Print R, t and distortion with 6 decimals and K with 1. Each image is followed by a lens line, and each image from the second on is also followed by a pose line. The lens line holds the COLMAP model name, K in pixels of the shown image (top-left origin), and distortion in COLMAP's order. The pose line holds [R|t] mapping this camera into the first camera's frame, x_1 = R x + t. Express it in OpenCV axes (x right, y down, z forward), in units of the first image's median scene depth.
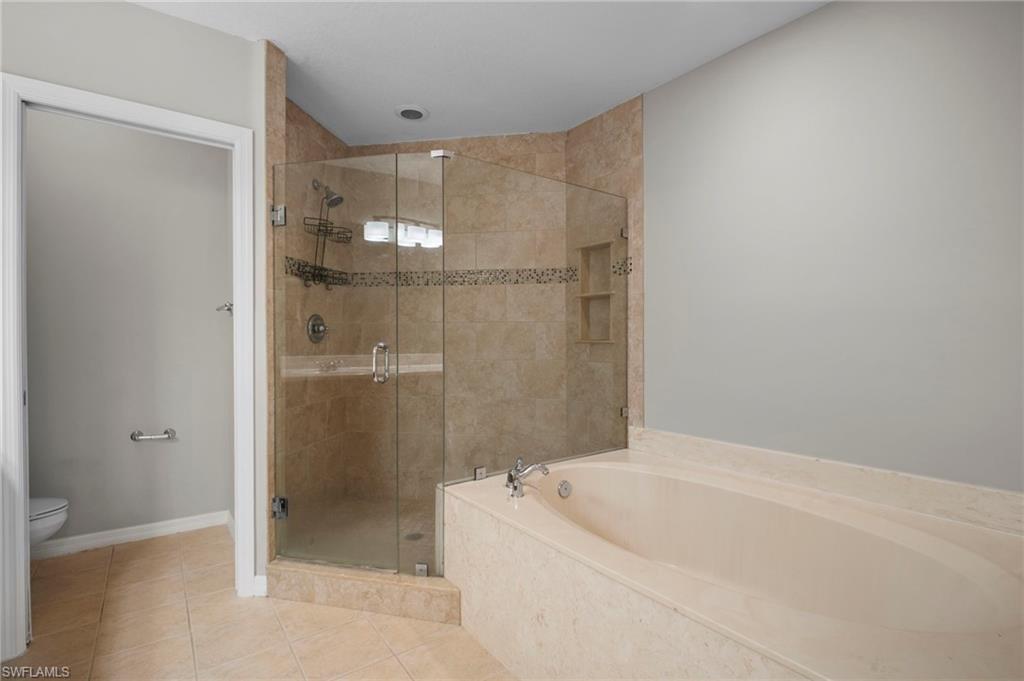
lens RADIAL K [[473.0, 0, 514.8], [0, 473.0, 340.9], [0, 0, 1]] dist [-0.001823, -0.001443]
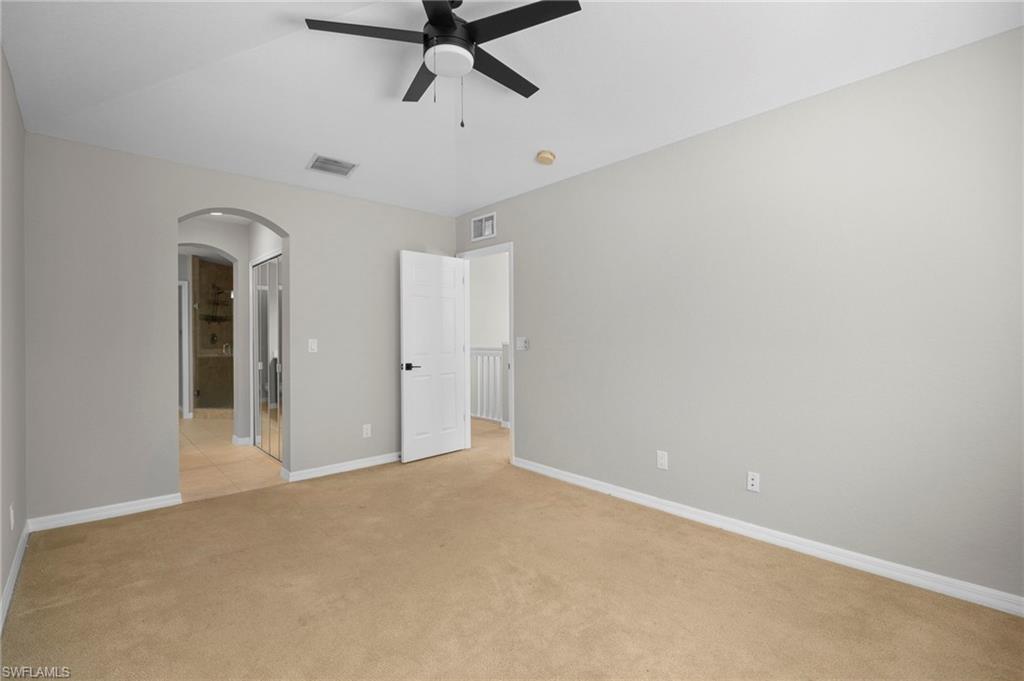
lens RADIAL K [[473.0, 0, 508.5], [0, 473.0, 339.6], [0, 0, 1]] dist [-0.001823, -0.001443]
pose [[0.996958, -0.004784, 0.077790, 1.422160], [0.005020, 0.999983, -0.002843, -0.006118], [-0.077775, 0.003225, 0.996966, -2.471671]]
